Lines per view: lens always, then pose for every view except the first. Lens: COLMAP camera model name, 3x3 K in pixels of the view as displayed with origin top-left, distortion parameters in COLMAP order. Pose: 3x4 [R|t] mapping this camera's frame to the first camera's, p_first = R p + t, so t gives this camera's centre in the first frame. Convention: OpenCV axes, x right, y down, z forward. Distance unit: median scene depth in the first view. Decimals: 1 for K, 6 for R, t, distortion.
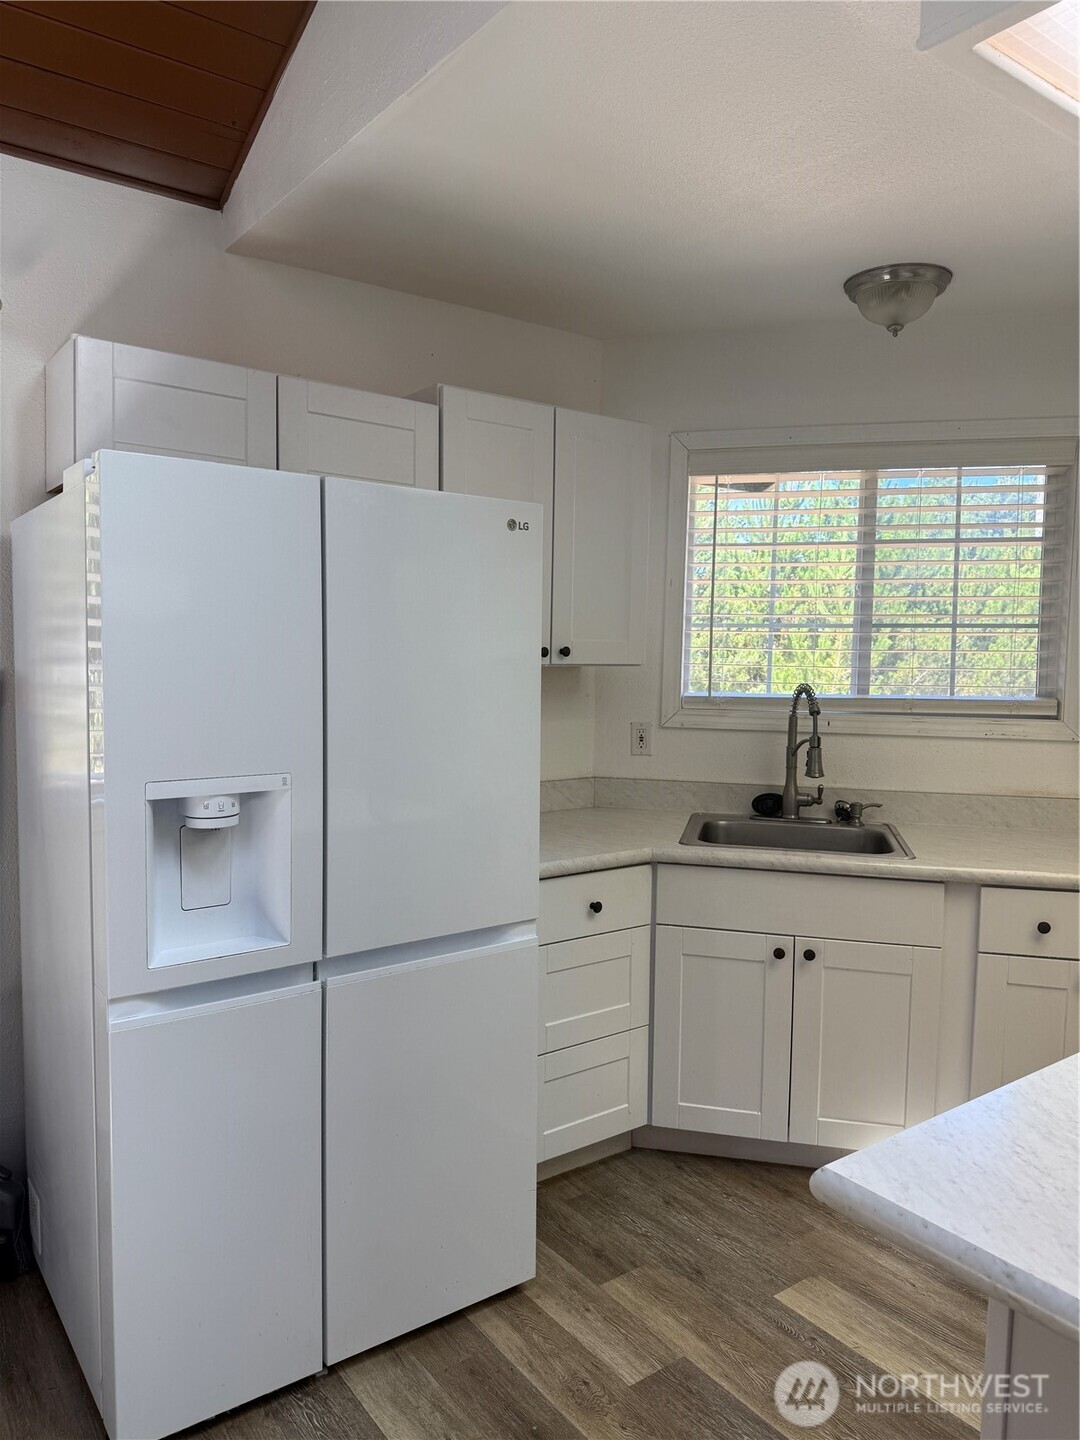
lens RADIAL K [[1011.2, 0, 533.4], [0, 1011.2, 705.8], [0, 0, 1]] dist [0.063220, -0.082138]
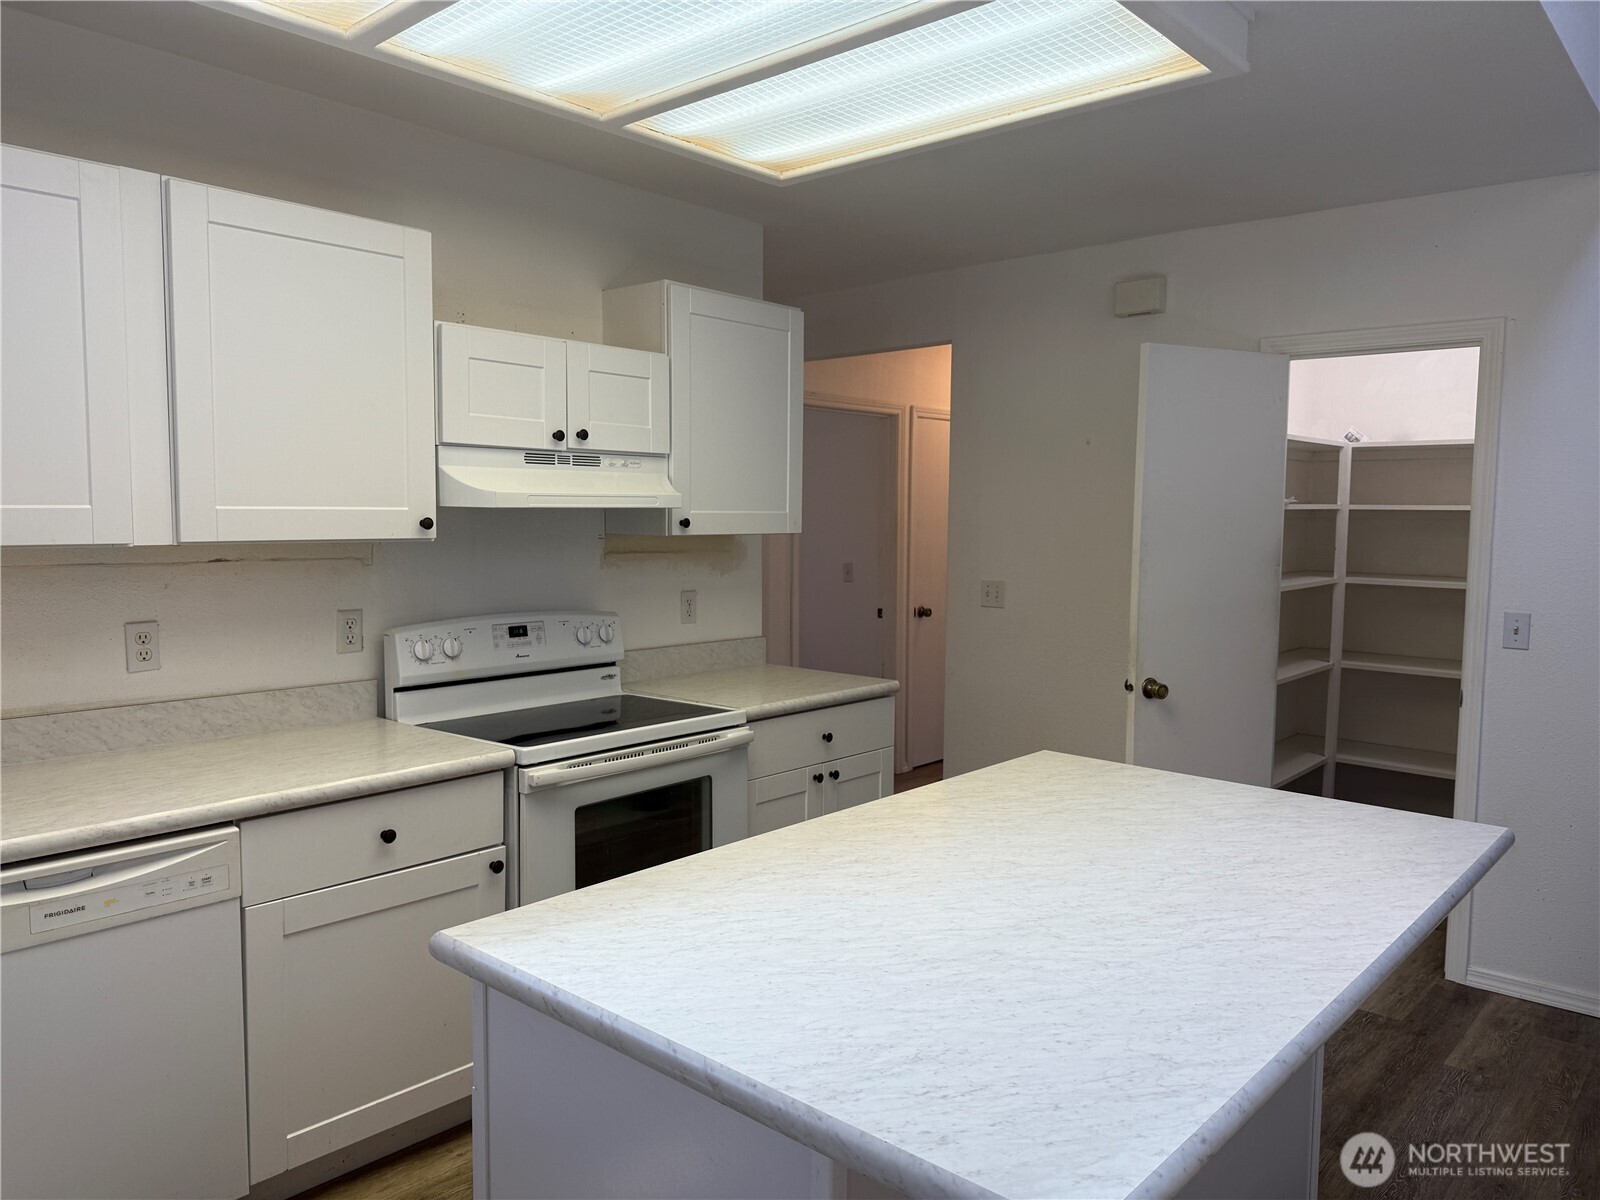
lens RADIAL K [[1123.6, 0, 802.5], [0, 1123.6, 600.1], [0, 0, 1]] dist [0.063220, -0.082138]
pose [[-0.212550, -0.091795, 0.972829, -0.155616], [0.046796, 0.993479, 0.103968, -0.033314], [-0.976029, 0.067623, -0.206869, 0.504086]]
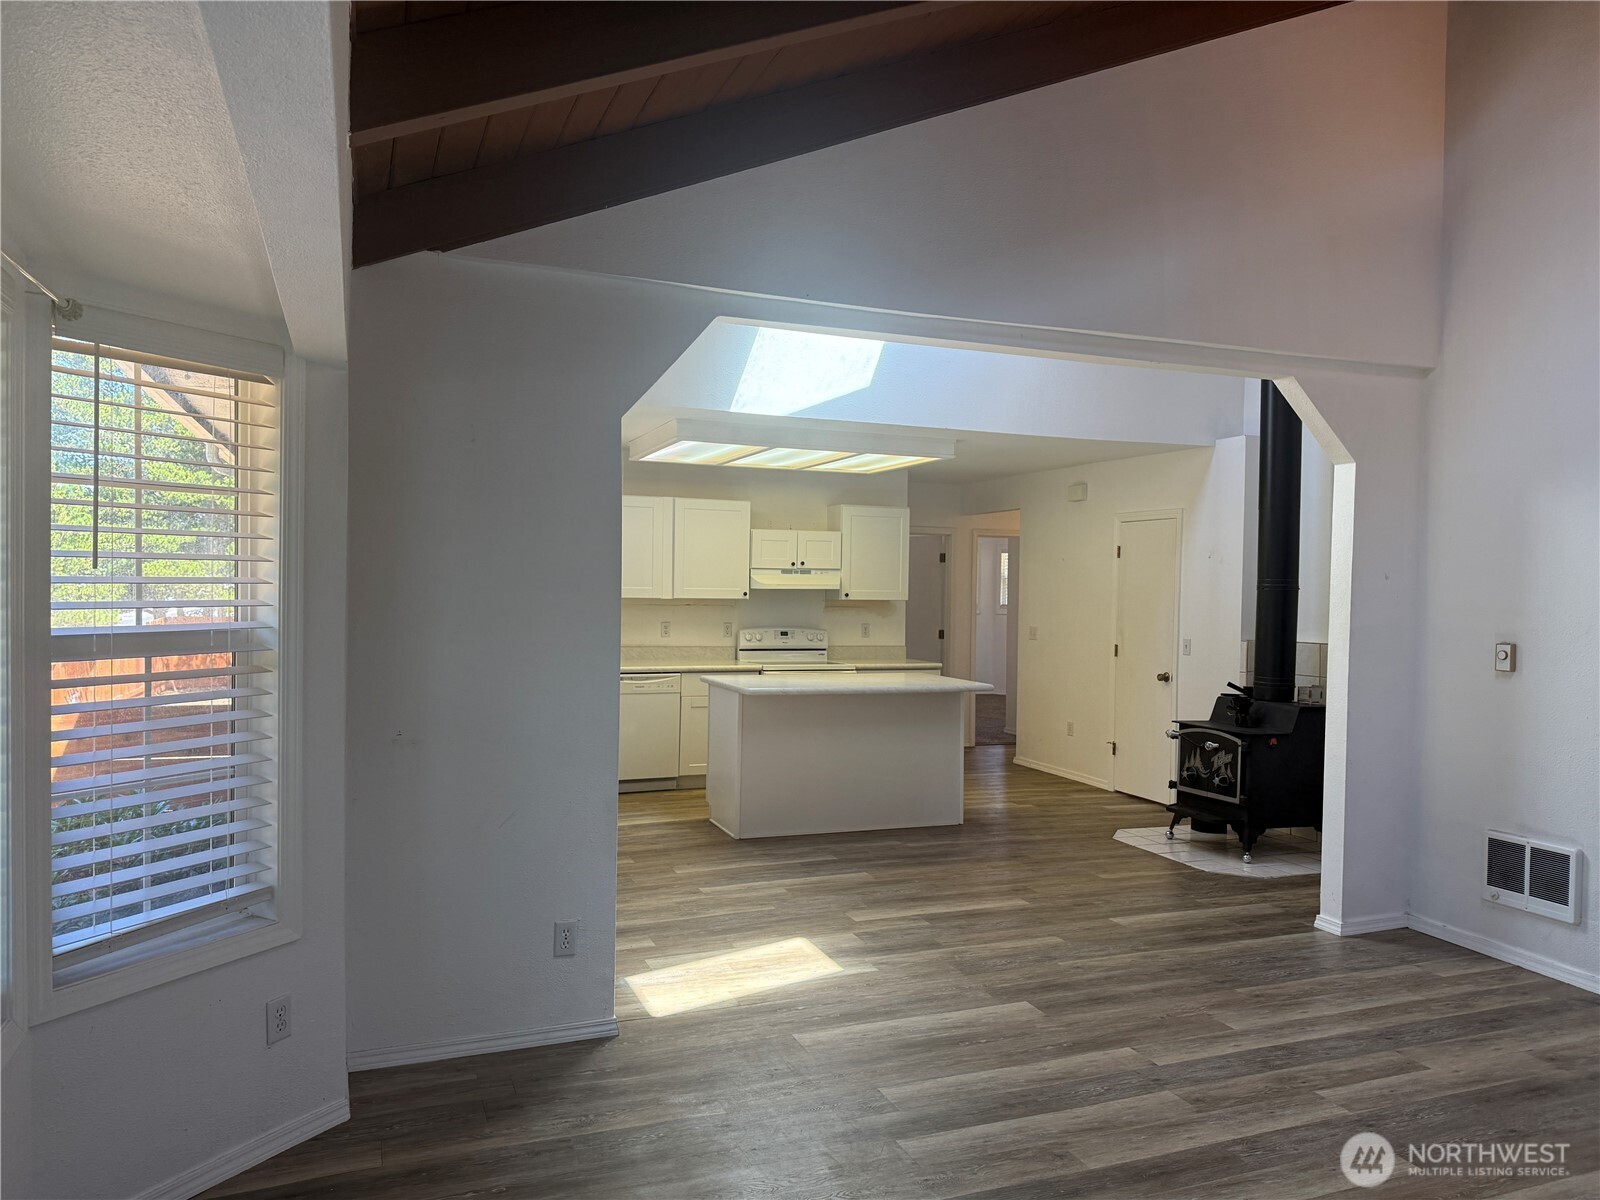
lens RADIAL K [[1123.6, 0, 802.4], [0, 1123.6, 596.0], [0, 0, 1]] dist [0.063220, -0.082138]
pose [[0.251886, -0.020005, 0.967550, -2.017630], [0.044865, 0.998953, 0.008975, -0.026984], [-0.966716, 0.041149, 0.252519, -0.299409]]
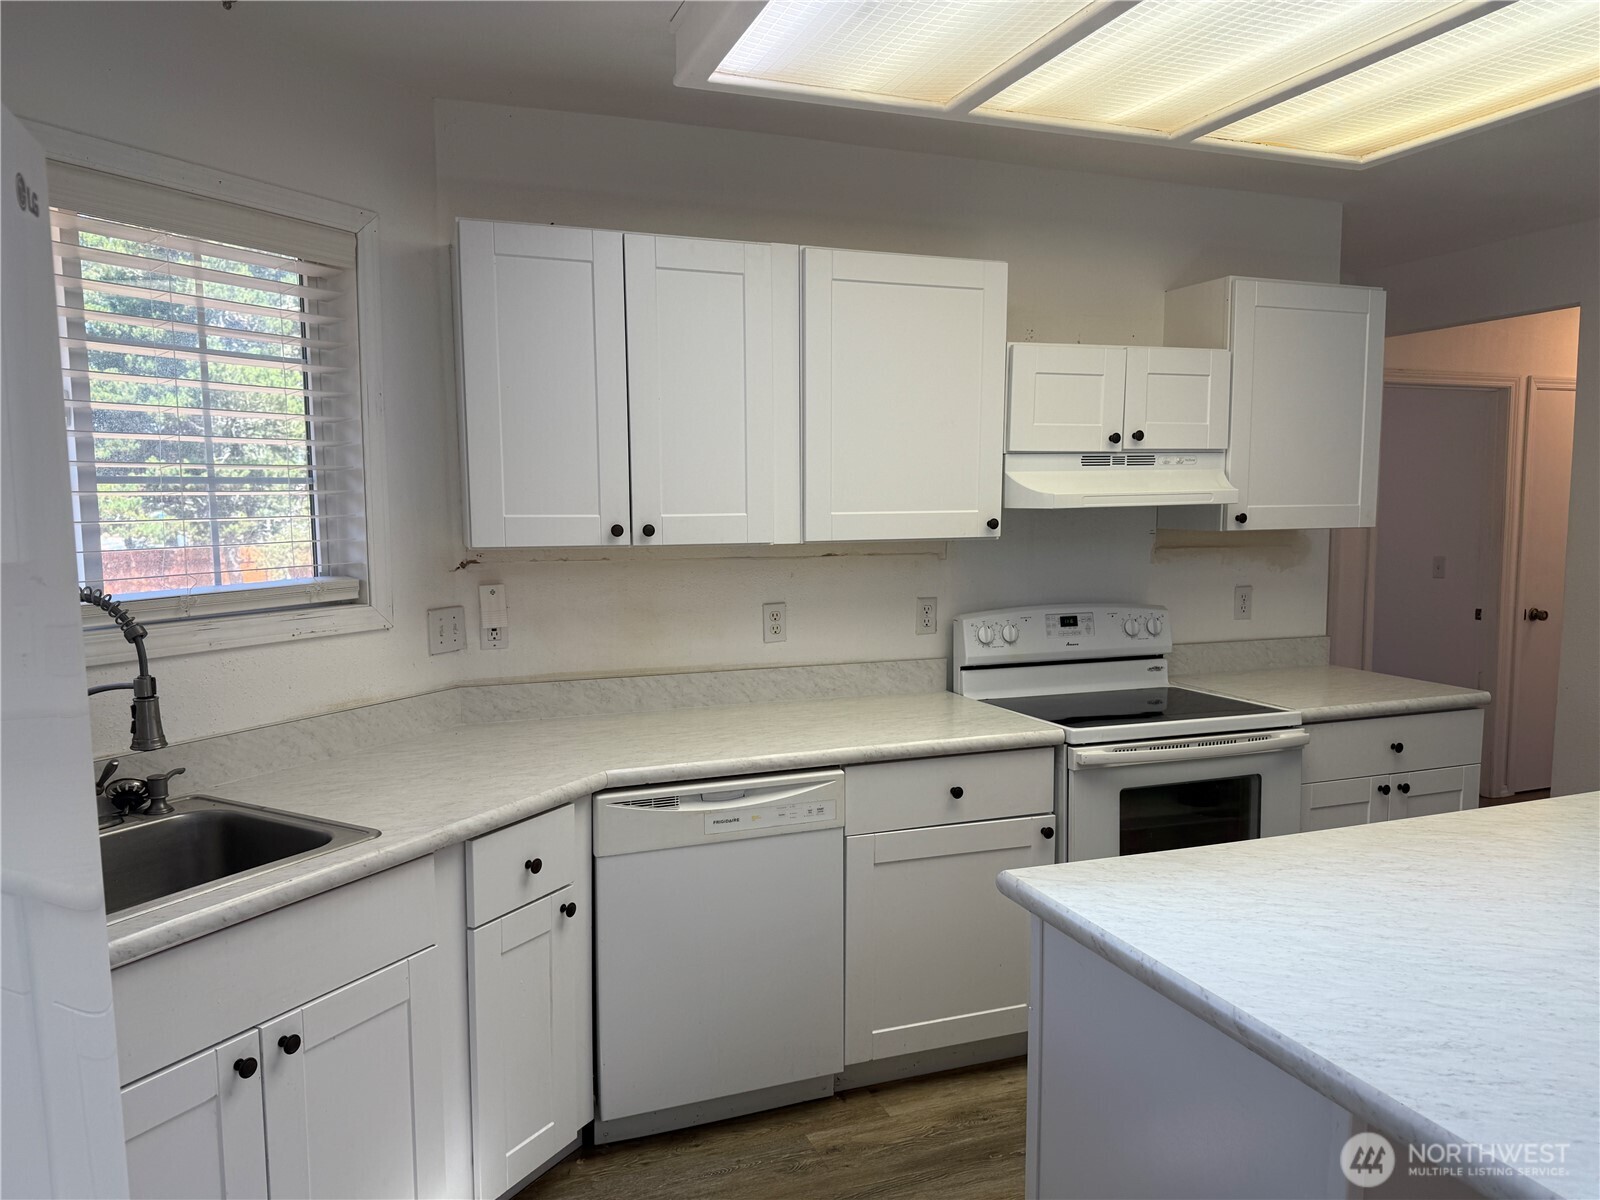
lens RADIAL K [[1123.6, 0, 795.2], [0, 1123.6, 610.6], [0, 0, 1]] dist [0.063220, -0.082138]
pose [[0.264637, -0.112325, 0.957784, -0.242479], [0.065210, 0.993004, 0.098438, -0.048660], [-0.962141, 0.036407, 0.270110, 0.506660]]
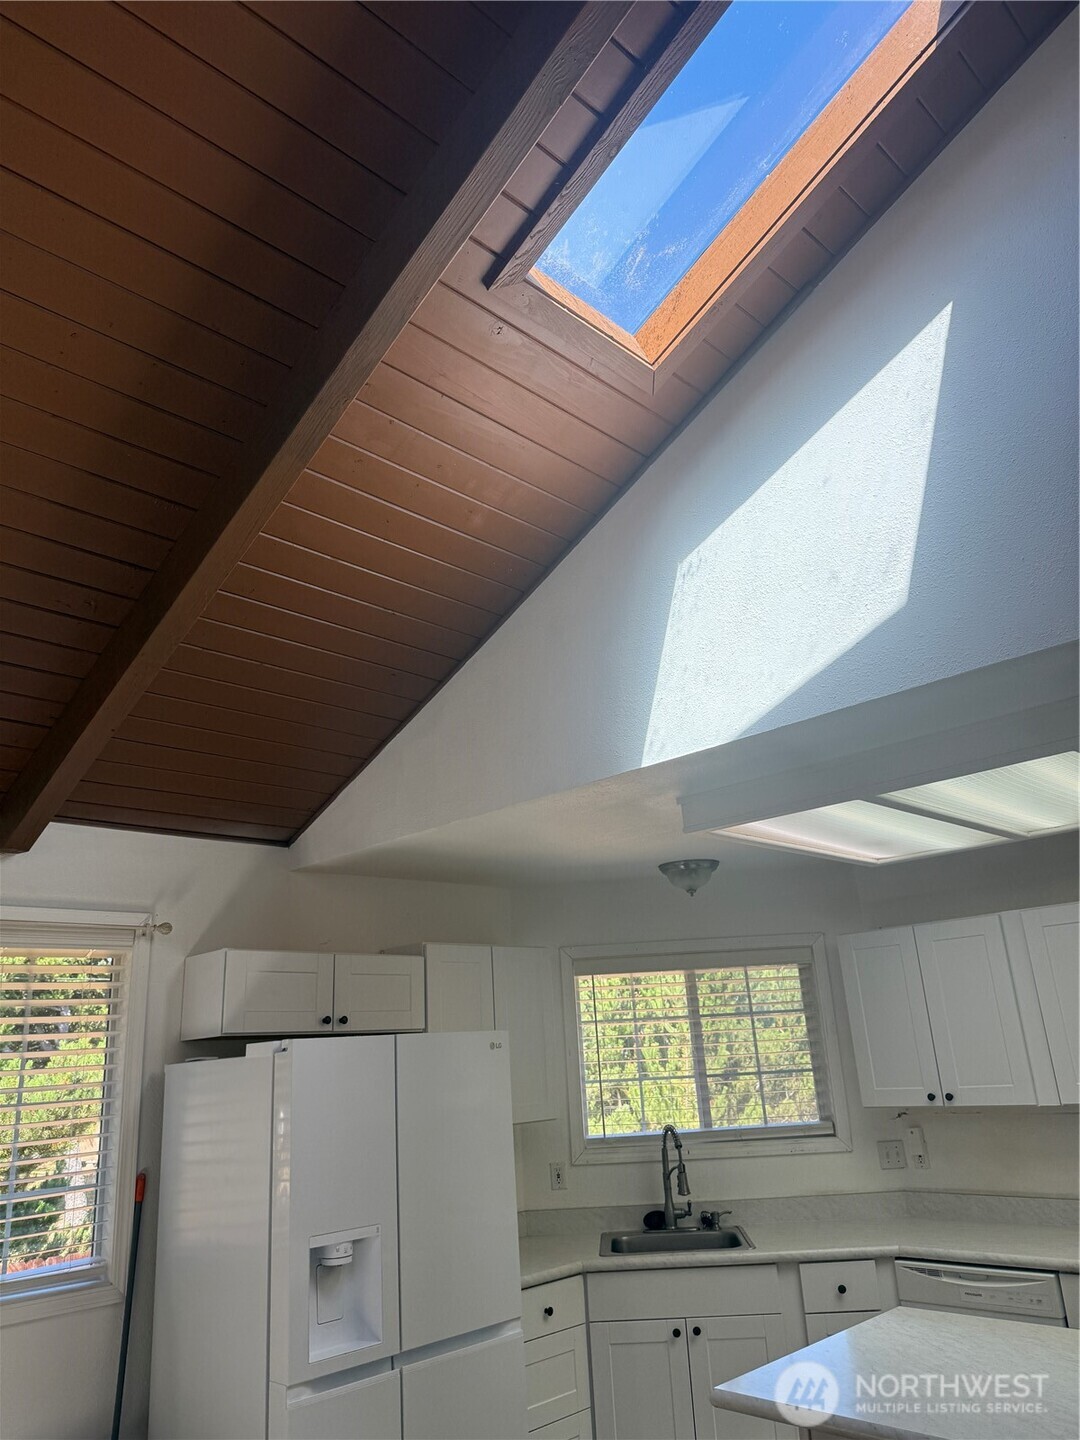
lens RADIAL K [[1011.2, 0, 535.5], [0, 1011.2, 708.9], [0, 0, 1]] dist [0.063220, -0.082138]
pose [[0.986777, -0.021770, 0.160617, -0.160521], [0.081356, 0.923593, -0.374643, -0.043432], [-0.140189, 0.382756, 0.913151, -0.600526]]
